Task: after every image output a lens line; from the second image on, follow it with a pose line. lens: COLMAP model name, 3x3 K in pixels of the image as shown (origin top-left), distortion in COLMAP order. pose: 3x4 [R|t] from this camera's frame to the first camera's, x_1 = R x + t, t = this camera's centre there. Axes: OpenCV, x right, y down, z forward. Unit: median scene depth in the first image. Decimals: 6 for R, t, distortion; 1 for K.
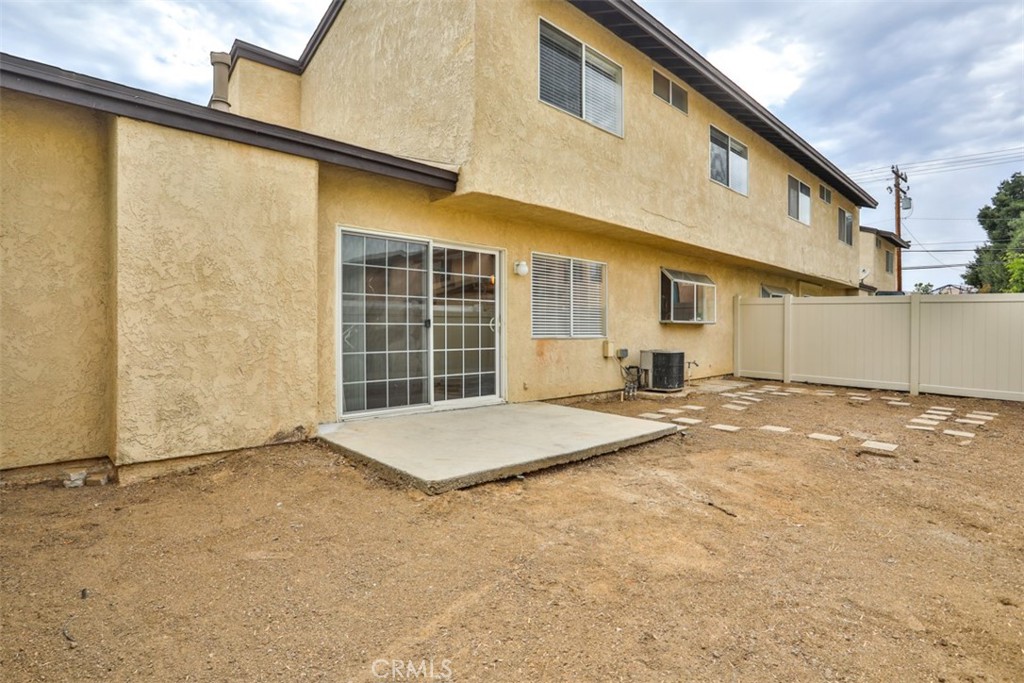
lens RADIAL K [[524.0, 0, 509.1], [0, 524.0, 339.7], [0, 0, 1]] dist [-0.076605, 0.033843]
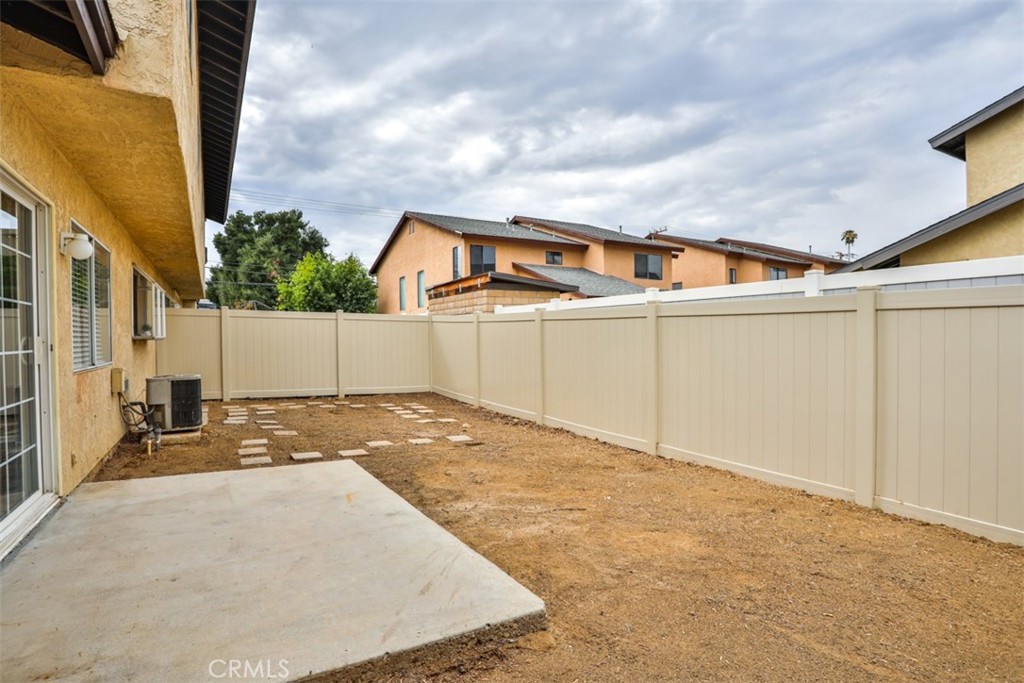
lens RADIAL K [[524.0, 0, 509.1], [0, 524.0, 339.7], [0, 0, 1]] dist [-0.076605, 0.033843]
pose [[0.234096, -0.010604, 0.972156, -0.647409], [0.026009, 0.999651, 0.004641, -0.049290], [-0.971866, 0.024198, 0.234290, 0.746844]]
